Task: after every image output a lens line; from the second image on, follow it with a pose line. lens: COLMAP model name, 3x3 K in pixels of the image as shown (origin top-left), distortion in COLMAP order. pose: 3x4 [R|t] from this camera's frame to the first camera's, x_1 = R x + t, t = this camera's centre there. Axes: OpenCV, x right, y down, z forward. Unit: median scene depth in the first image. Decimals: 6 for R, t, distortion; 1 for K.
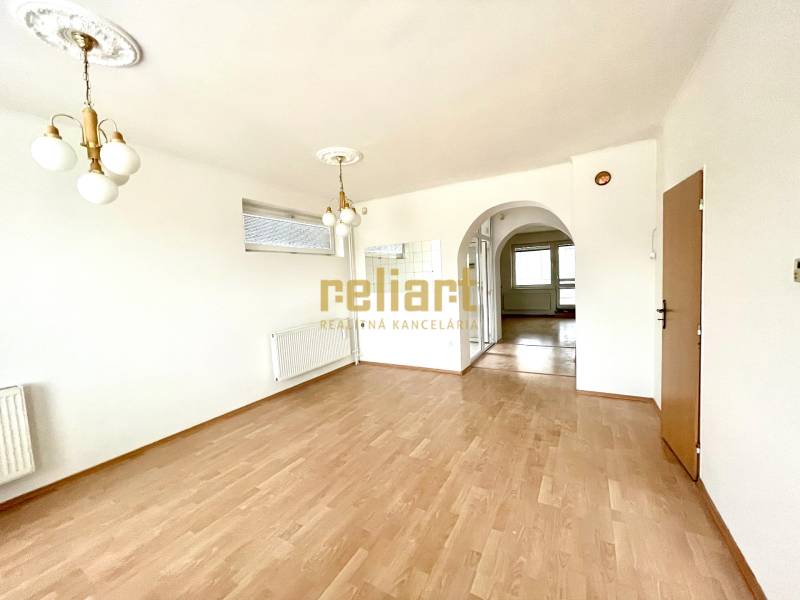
lens RADIAL K [[322.7, 0, 400.3], [0, 322.7, 303.1], [0, 0, 1]] dist [-0.001931, -0.000116]
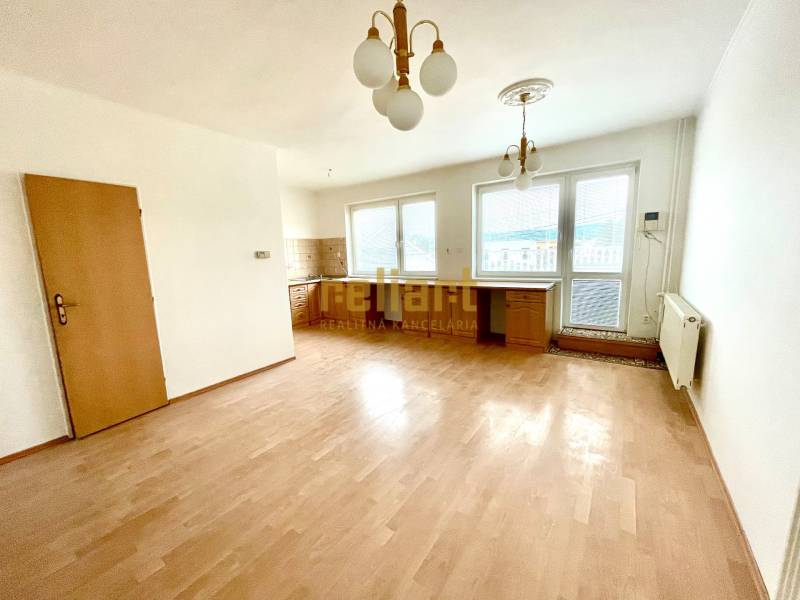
lens RADIAL K [[322.7, 0, 400.0], [0, 322.7, 302.0], [0, 0, 1]] dist [-0.001931, -0.000116]
pose [[-0.994463, 0.062351, 0.084590, -0.192053], [0.079749, 0.971983, 0.221108, -0.093570], [-0.068434, 0.226630, -0.971574, 1.495633]]
